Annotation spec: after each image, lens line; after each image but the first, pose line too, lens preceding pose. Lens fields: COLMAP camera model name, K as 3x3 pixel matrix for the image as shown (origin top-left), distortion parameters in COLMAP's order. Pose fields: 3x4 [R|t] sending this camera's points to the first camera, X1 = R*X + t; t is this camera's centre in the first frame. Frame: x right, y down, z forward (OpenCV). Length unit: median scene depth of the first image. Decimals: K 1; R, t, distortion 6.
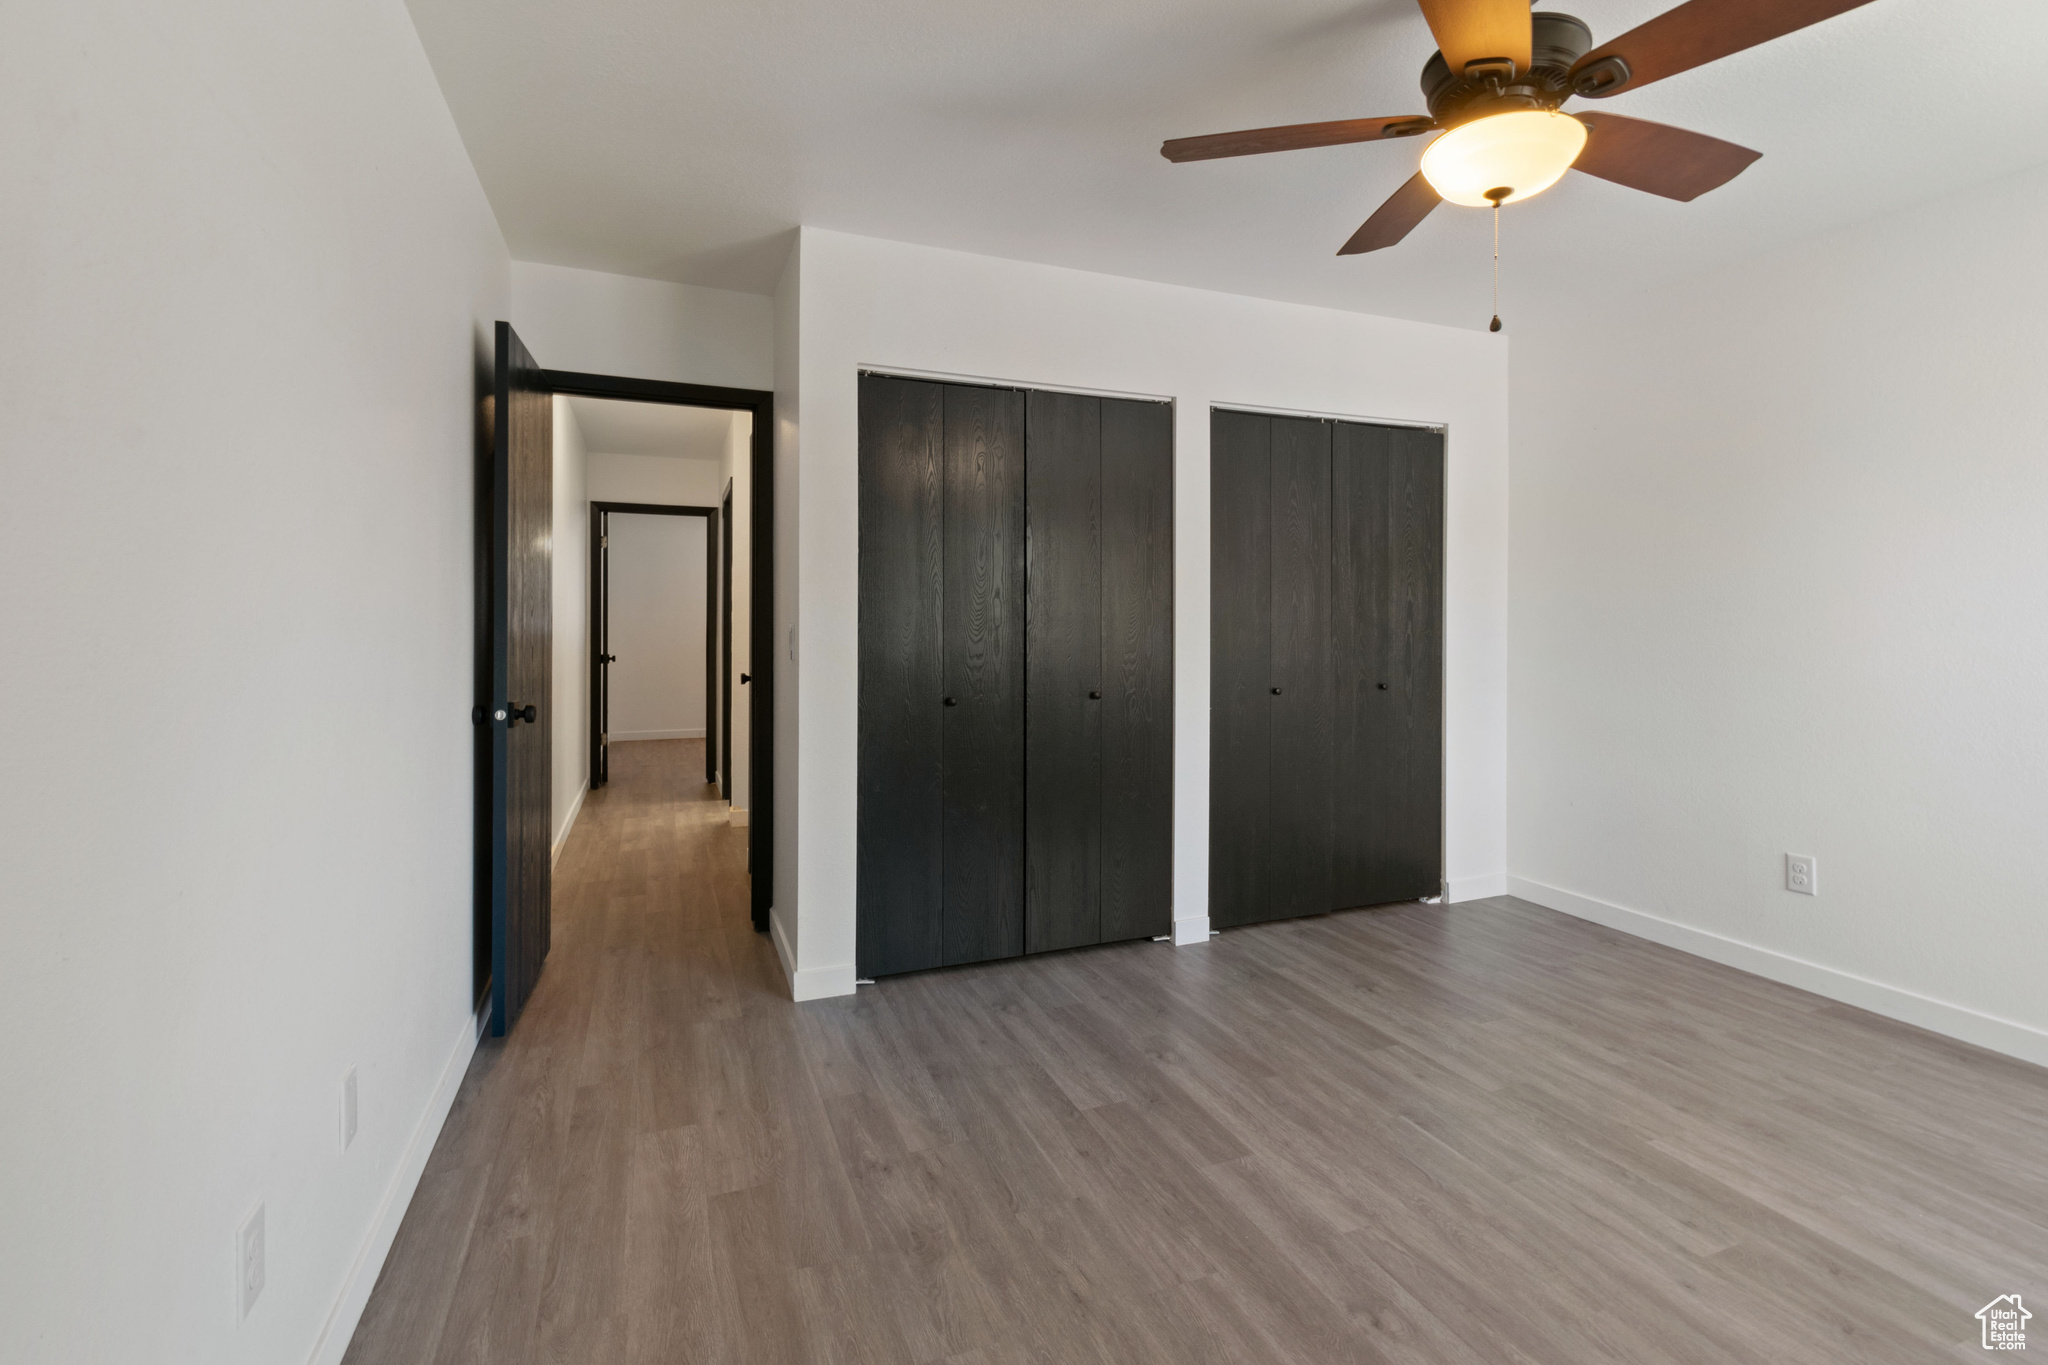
lens RADIAL K [[920.2, 0, 1023.8], [0, 920.2, 632.1], [0, 0, 1]] dist [0.003712, -0.000497]
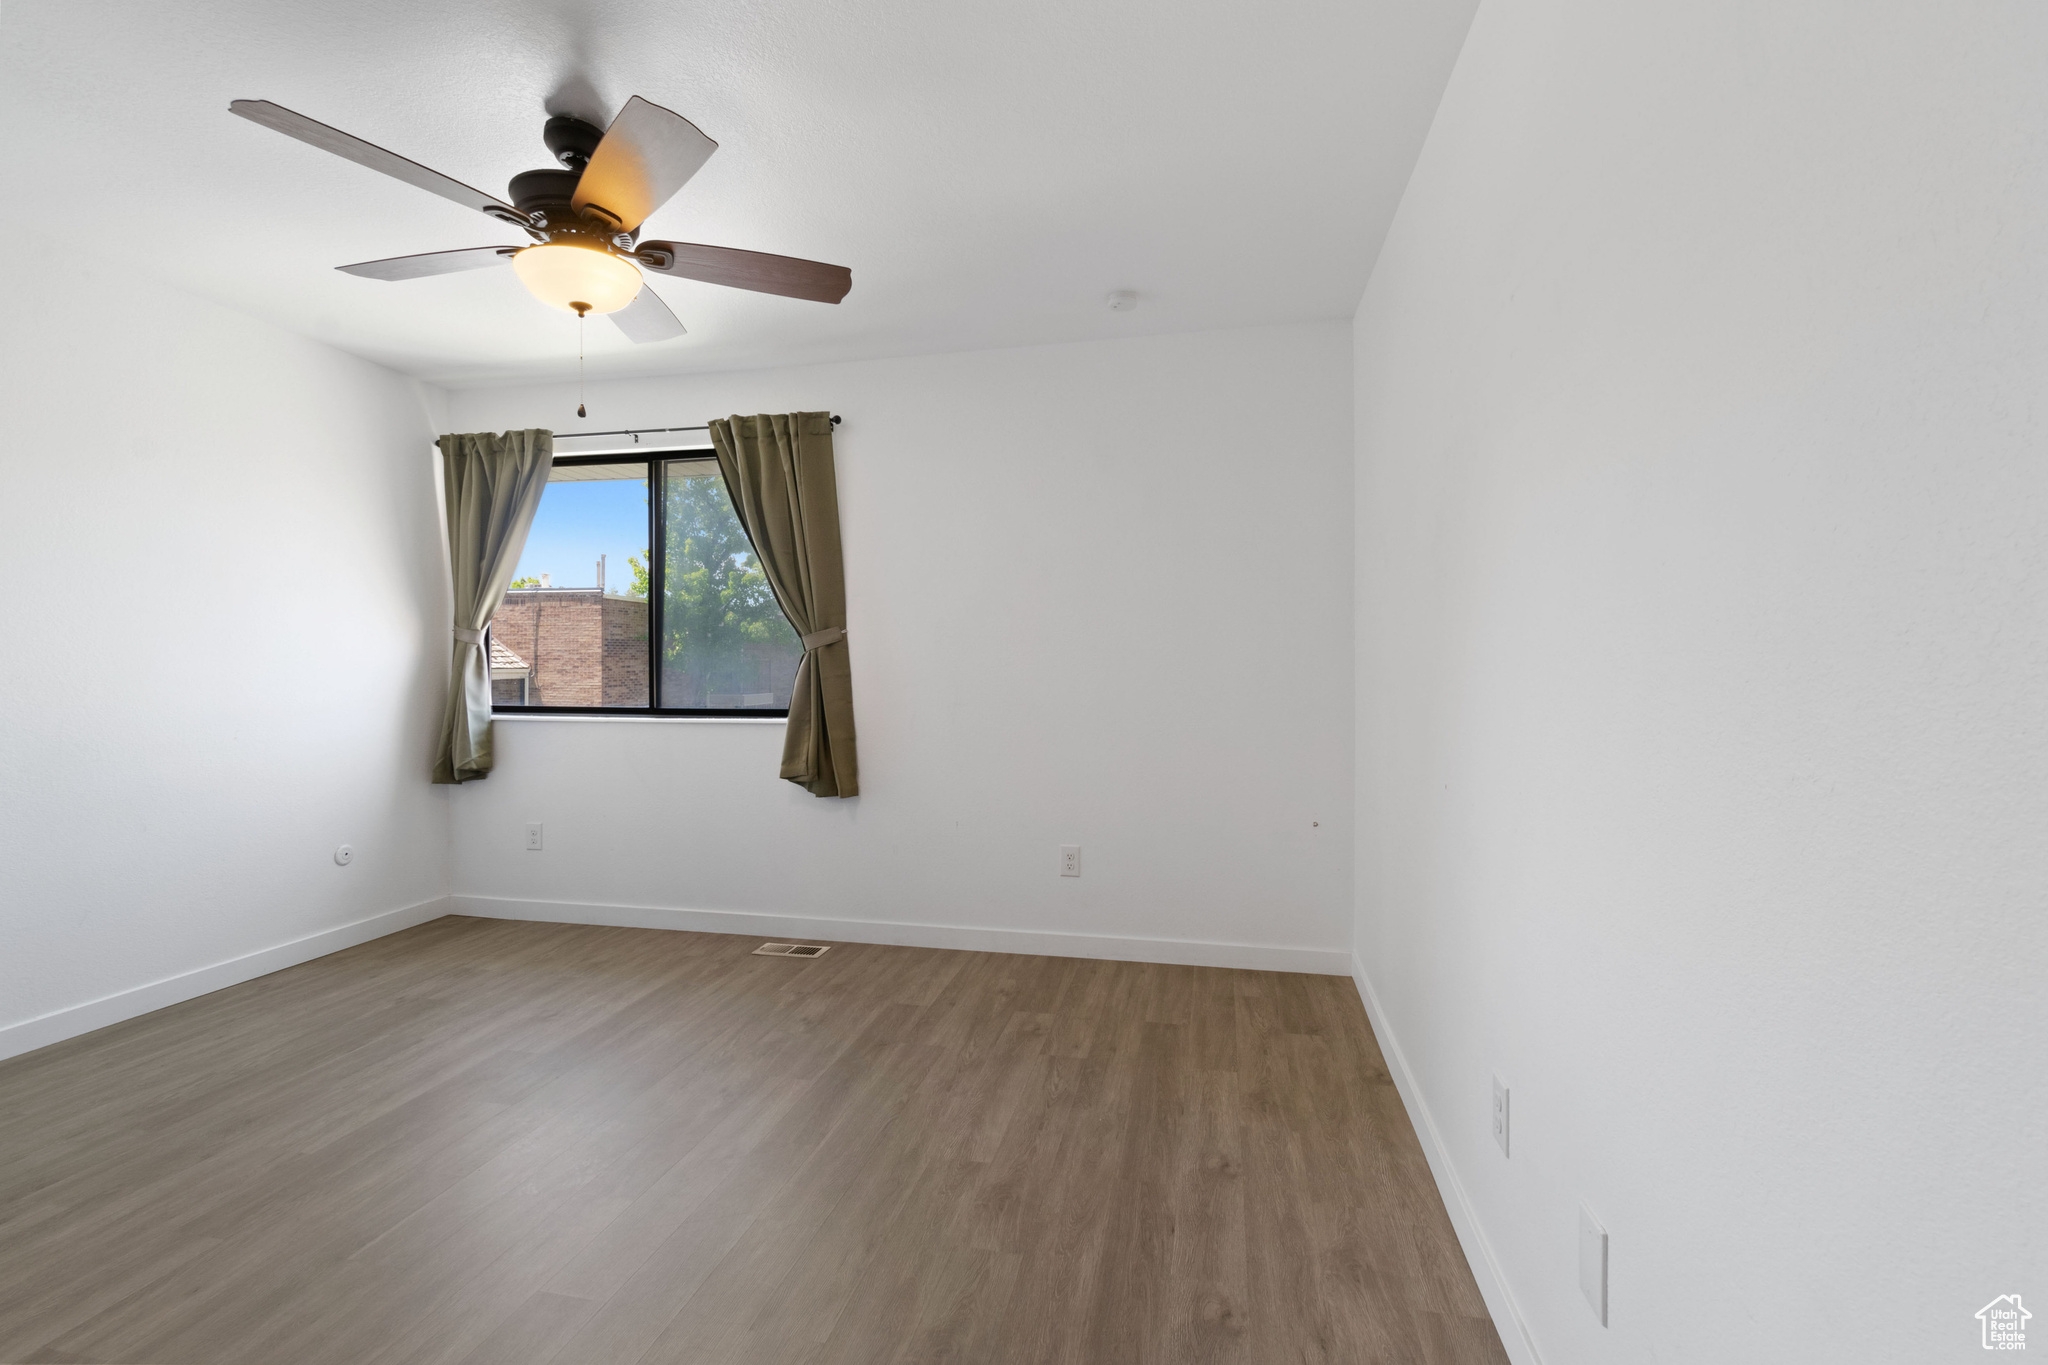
lens RADIAL K [[907.6, 0, 1029.0], [0, 907.6, 662.6], [0, 0, 1]] dist [0.000807, -0.000033]
pose [[-0.833728, -0.005282, 0.552151, -0.677361], [-0.000198, 0.999957, 0.009267, -0.006697], [-0.552176, 0.007617, -0.833693, 1.716377]]
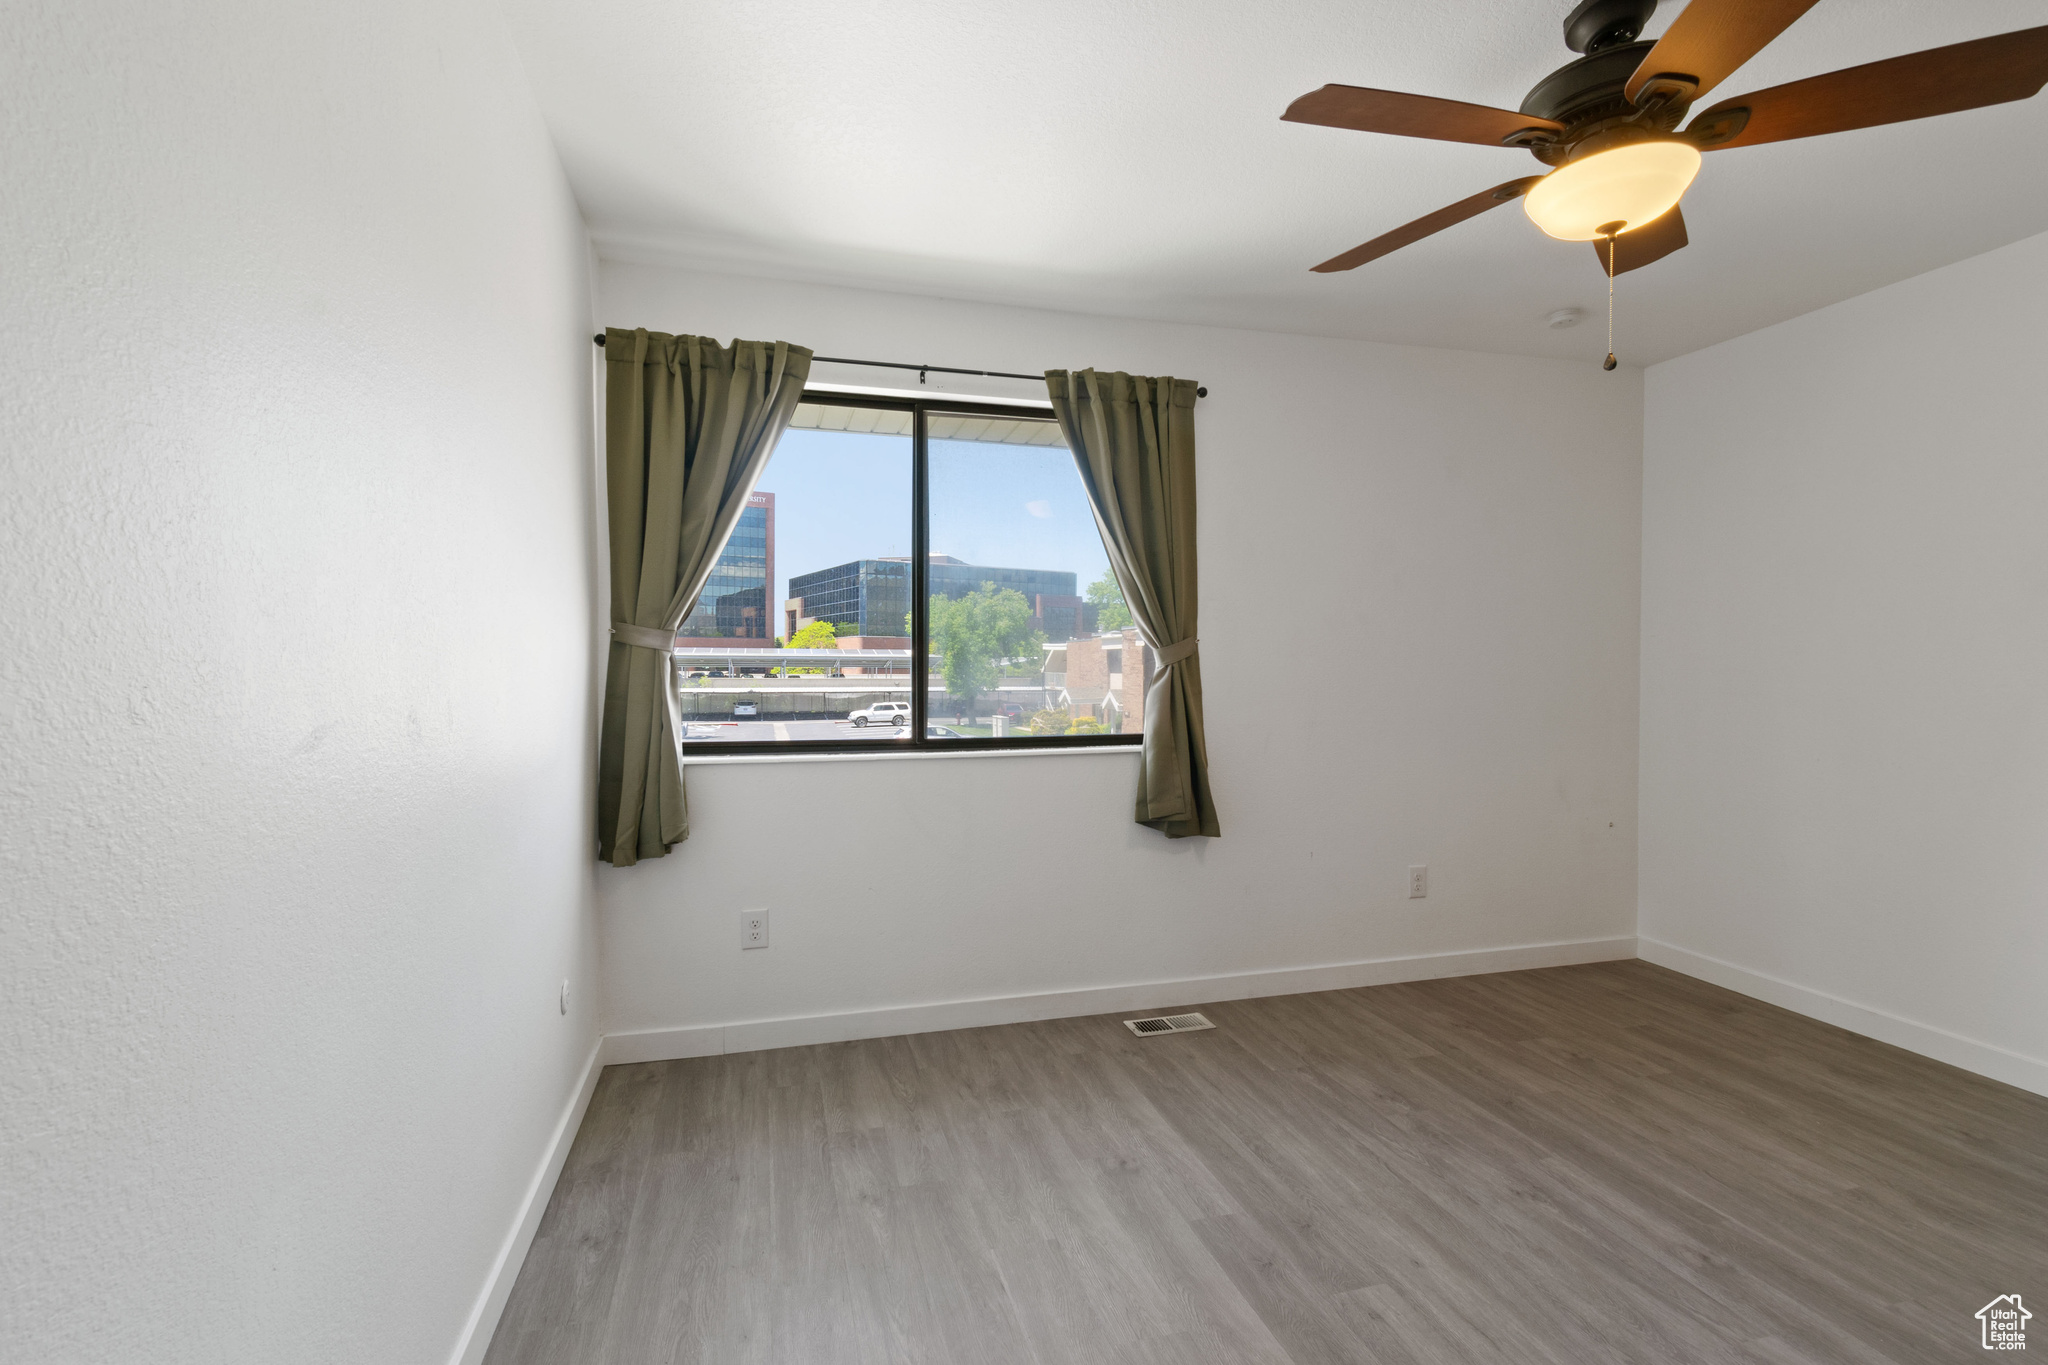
lens RADIAL K [[923.4, 0, 1024.0], [0, 923.4, 682.5], [0, 0, 1]] dist [-0.002019, -0.001015]
pose [[-0.994102, -0.006283, 0.108268, 1.032936], [-0.004135, 0.999790, 0.020057, -0.015186], [-0.108371, 0.019491, -0.993919, 2.062801]]
